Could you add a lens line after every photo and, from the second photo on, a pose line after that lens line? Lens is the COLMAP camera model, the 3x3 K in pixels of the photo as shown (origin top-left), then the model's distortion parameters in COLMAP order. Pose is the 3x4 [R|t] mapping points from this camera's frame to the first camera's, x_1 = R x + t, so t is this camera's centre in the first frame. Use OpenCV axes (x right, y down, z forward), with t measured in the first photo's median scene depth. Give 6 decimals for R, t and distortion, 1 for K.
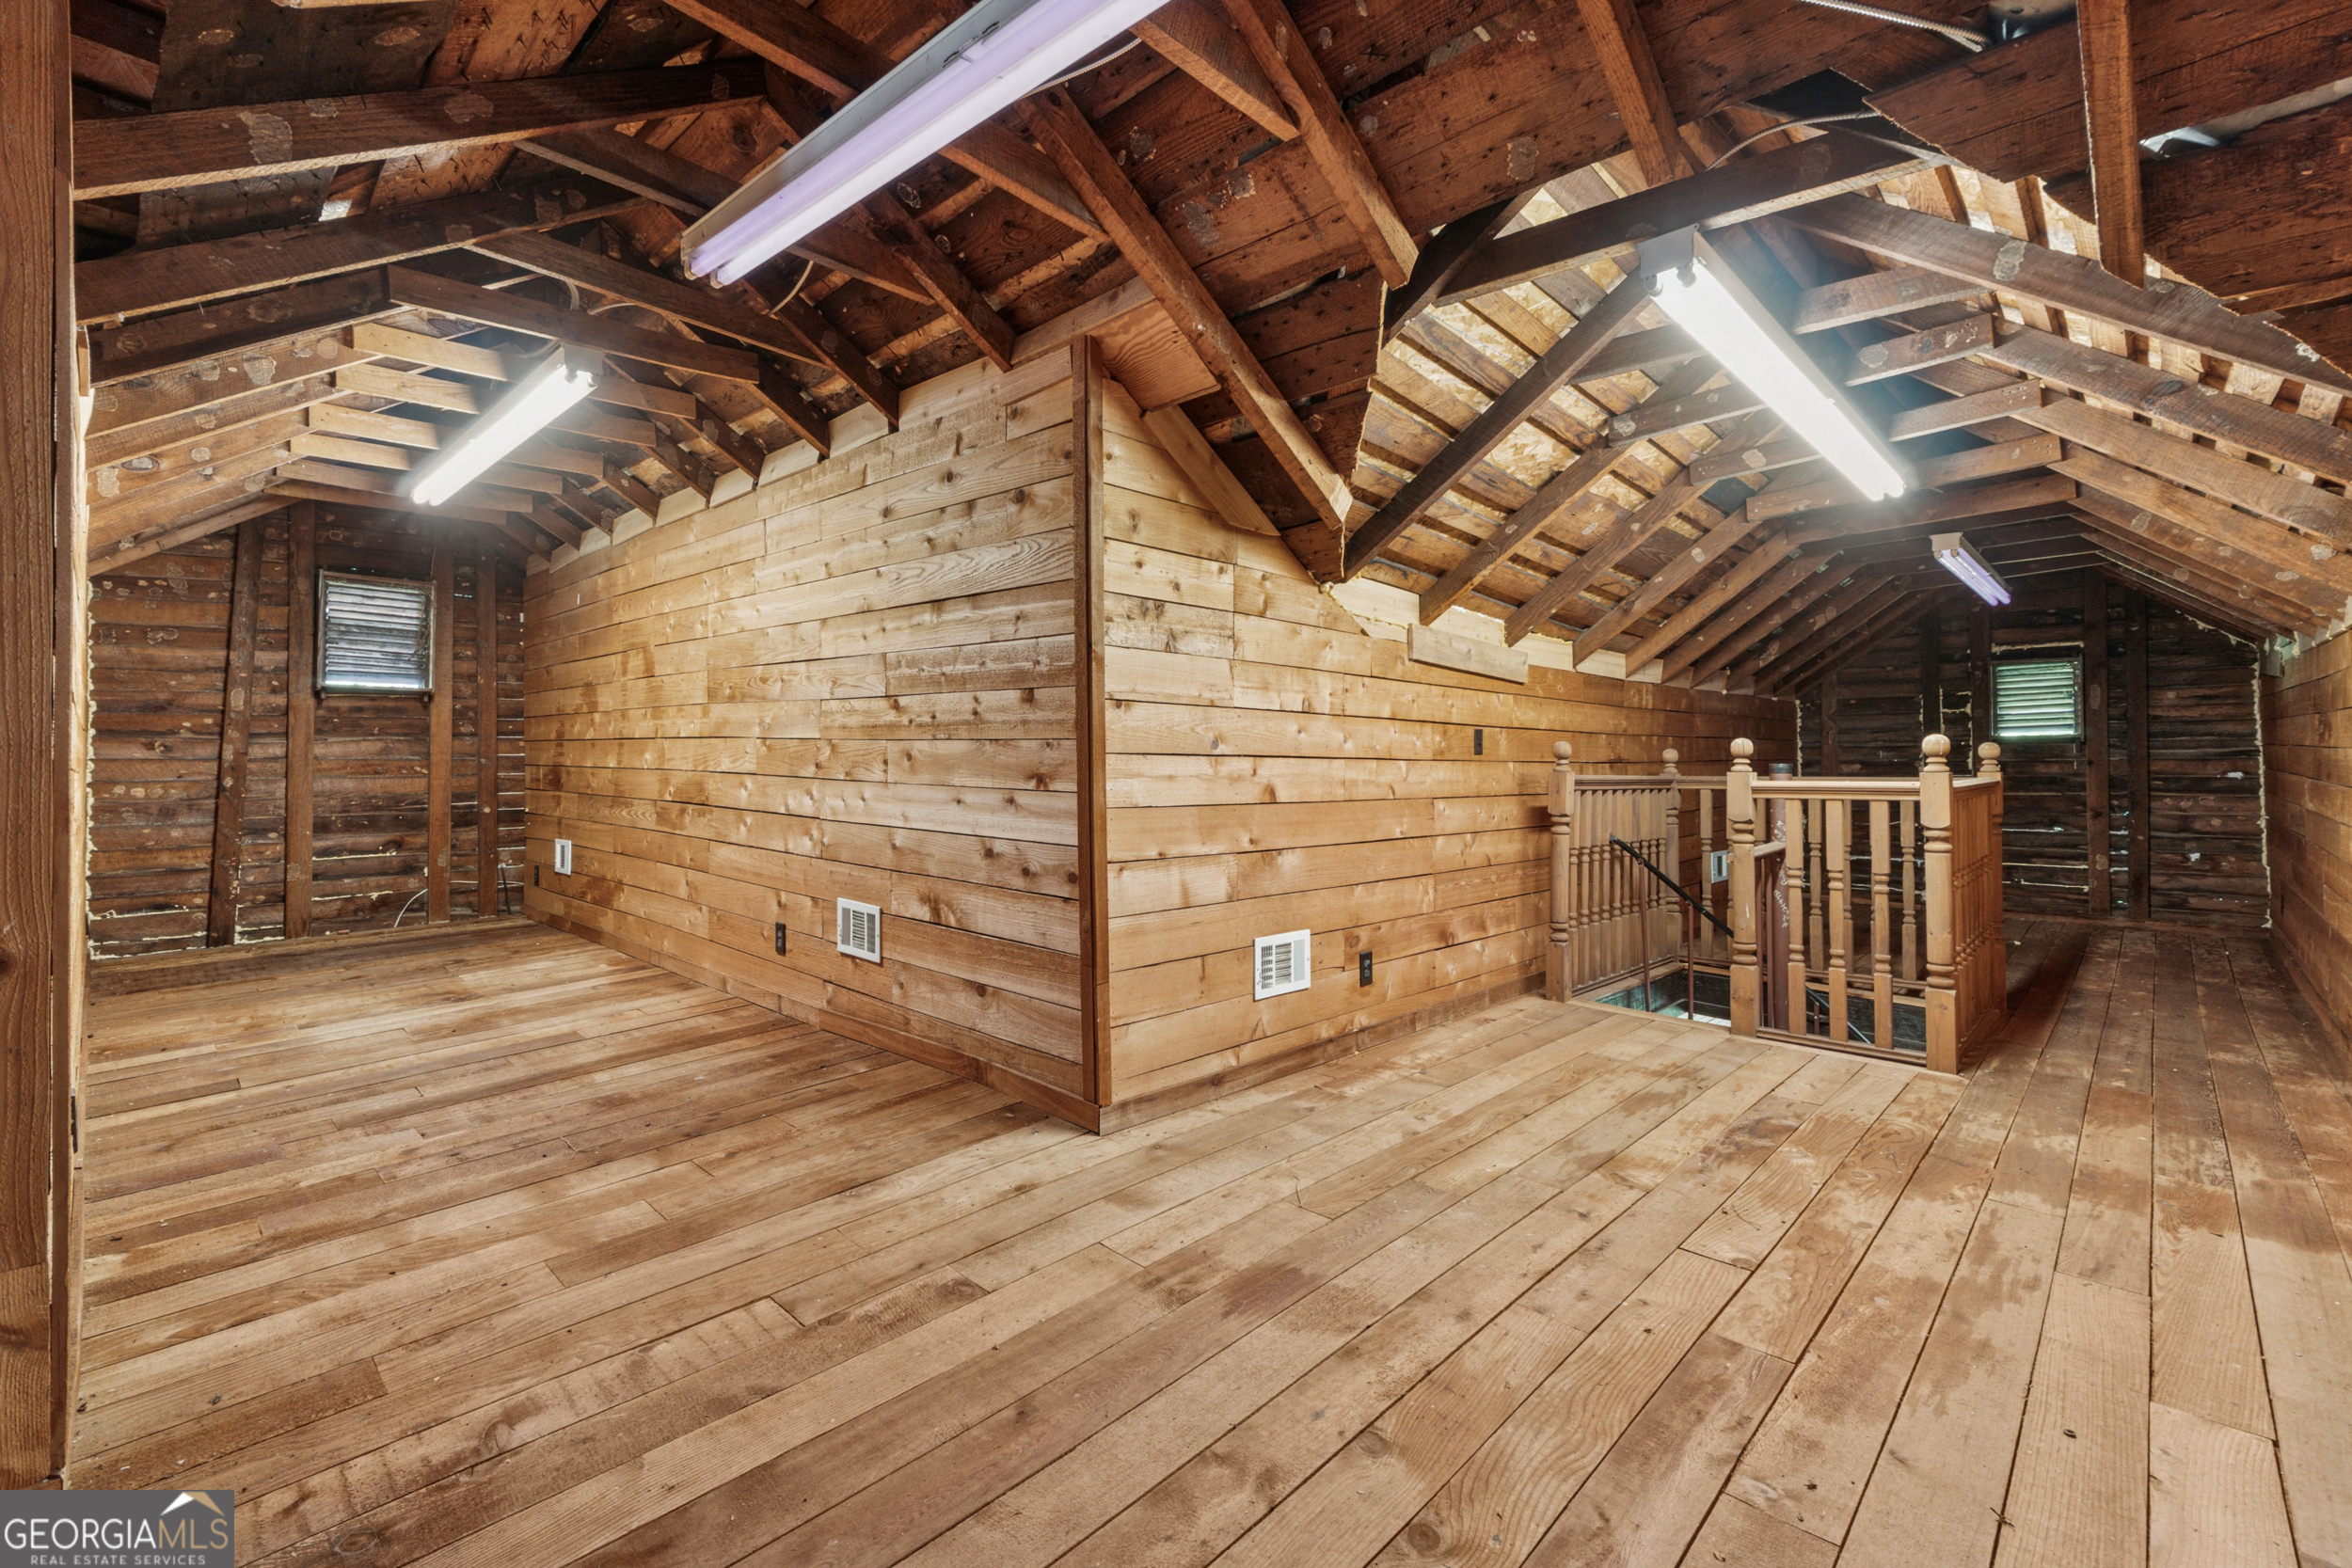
lens RADIAL K [[999.7, 0, 1219.4], [0, 999.7, 752.7], [0, 0, 1]] dist [-0.000281, 0.000536]
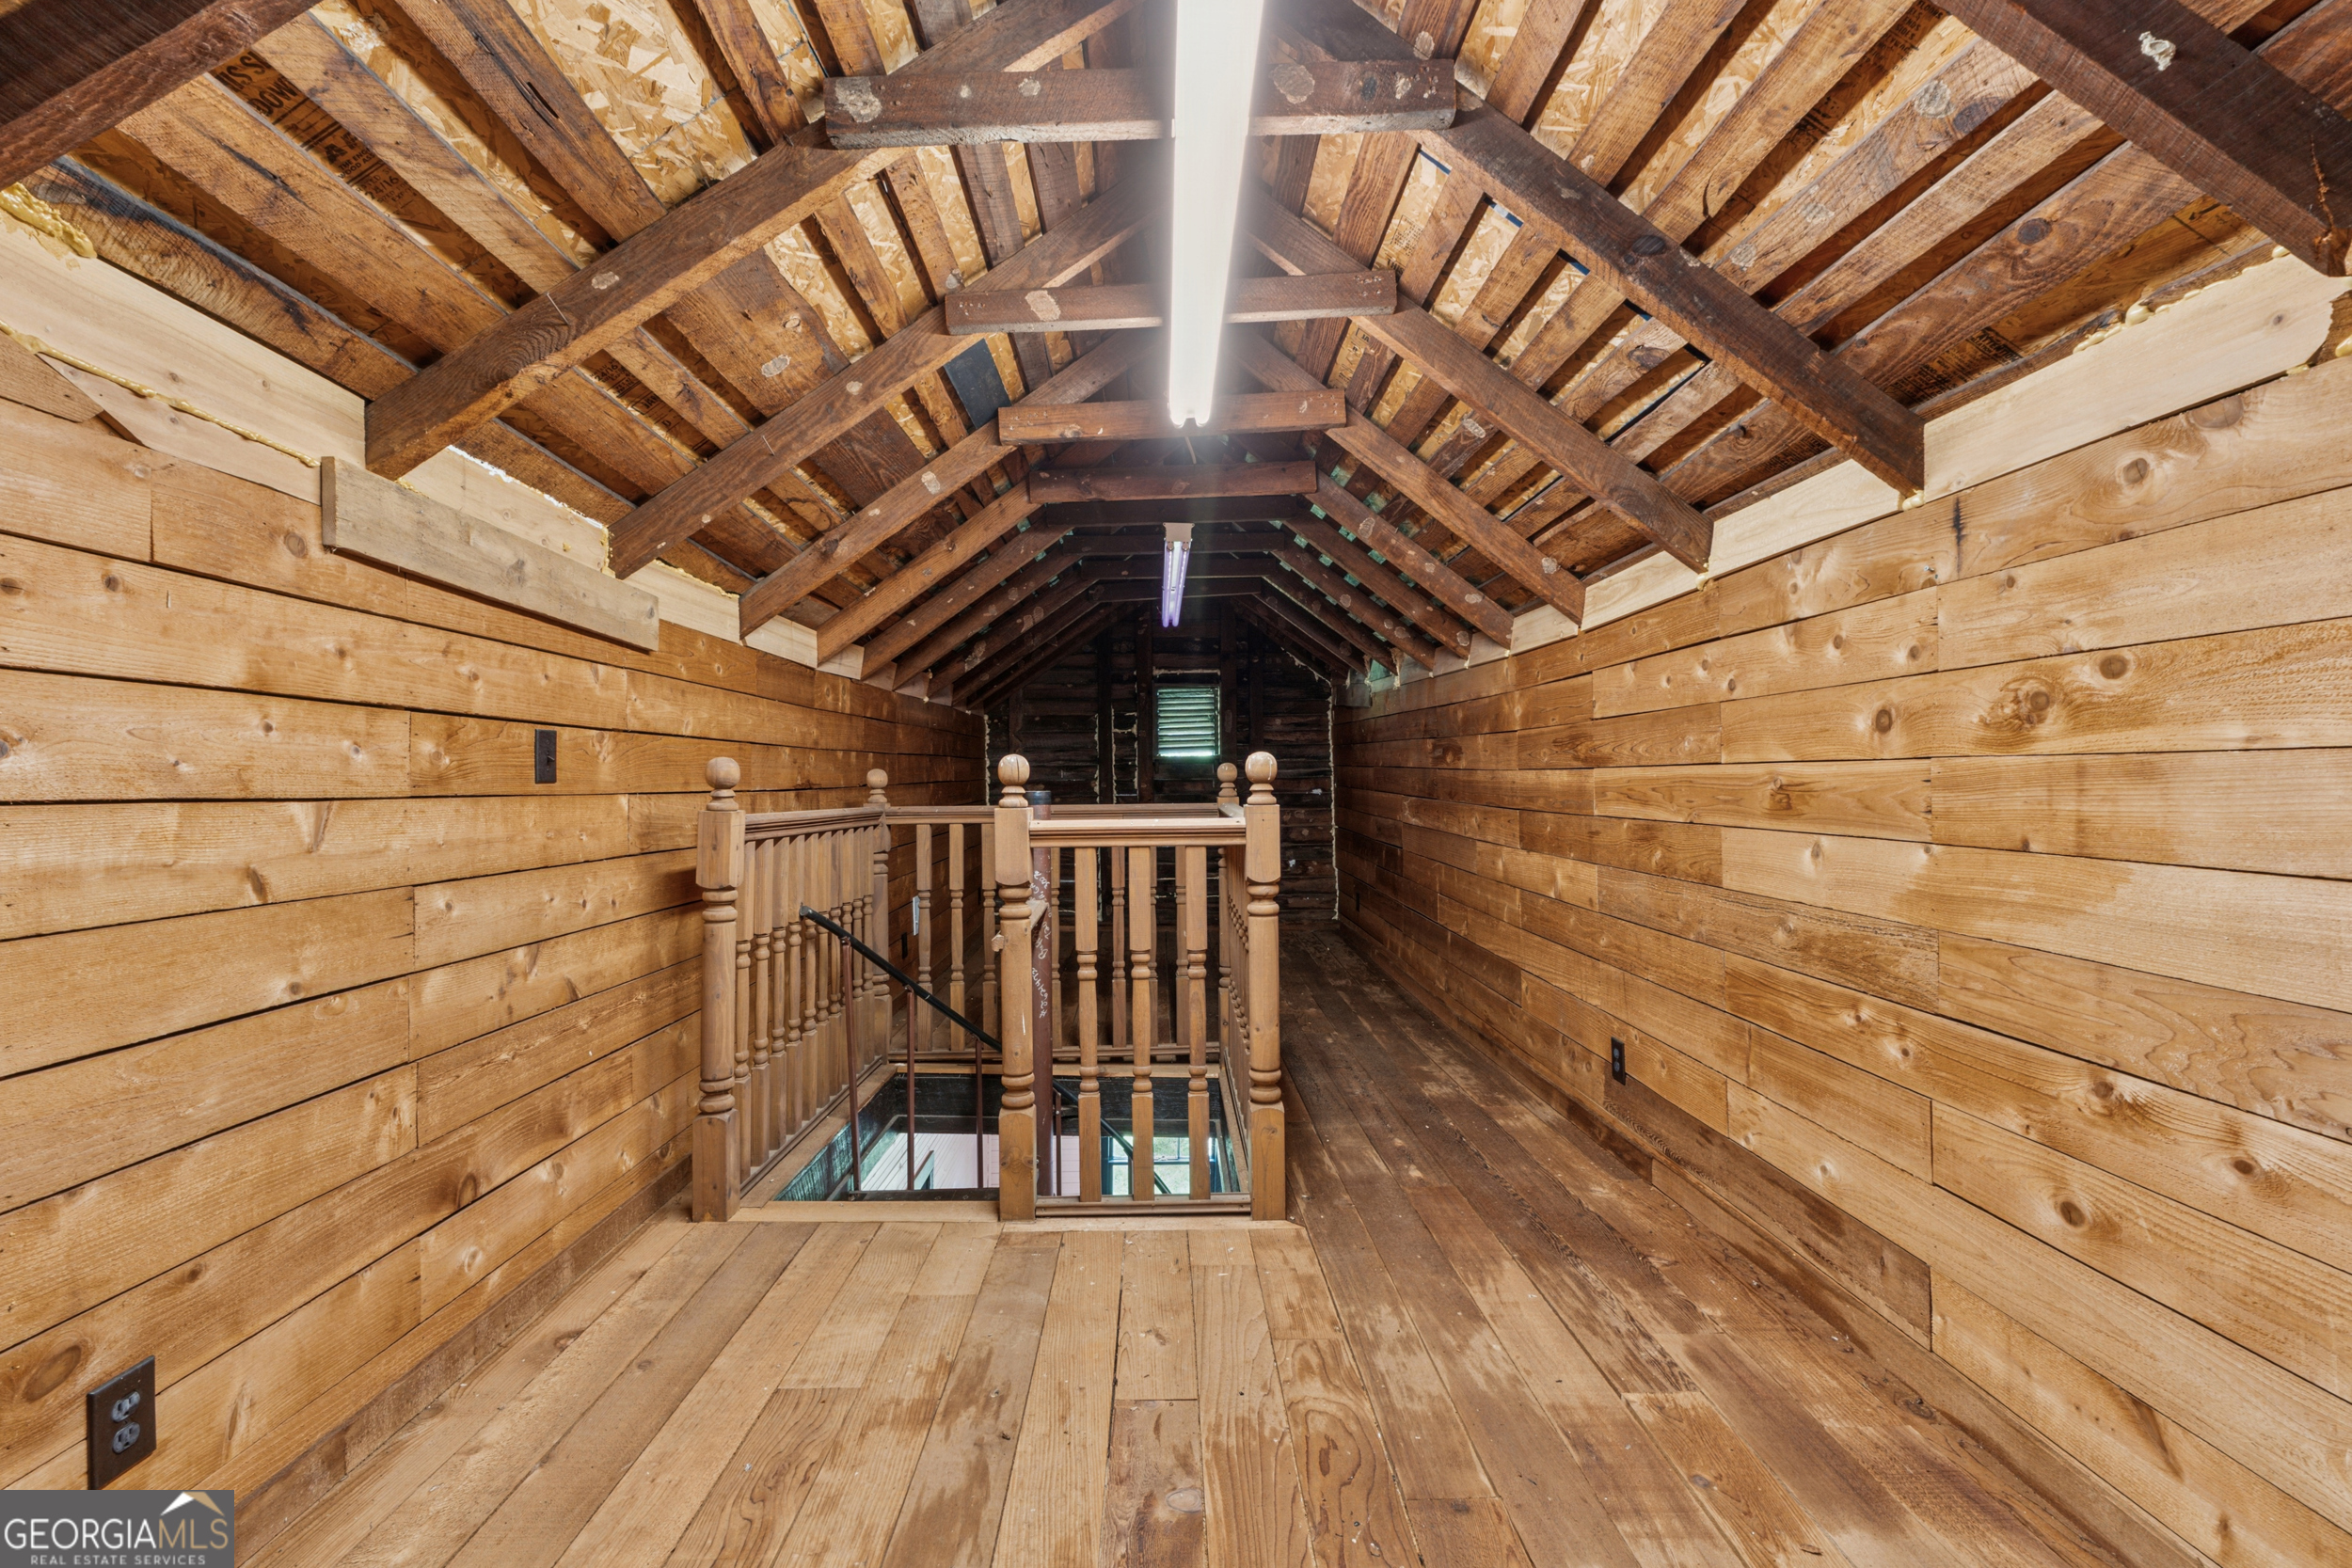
lens RADIAL K [[999.7, 0, 1174.9], [0, 999.7, 774.4], [0, 0, 1]] dist [-0.000281, 0.000536]
pose [[0.725942, -0.002170, 0.687753, 0.139616], [-0.000655, 0.999992, 0.003846, -0.003853], [-0.687756, -0.003242, 0.725935, 0.413066]]
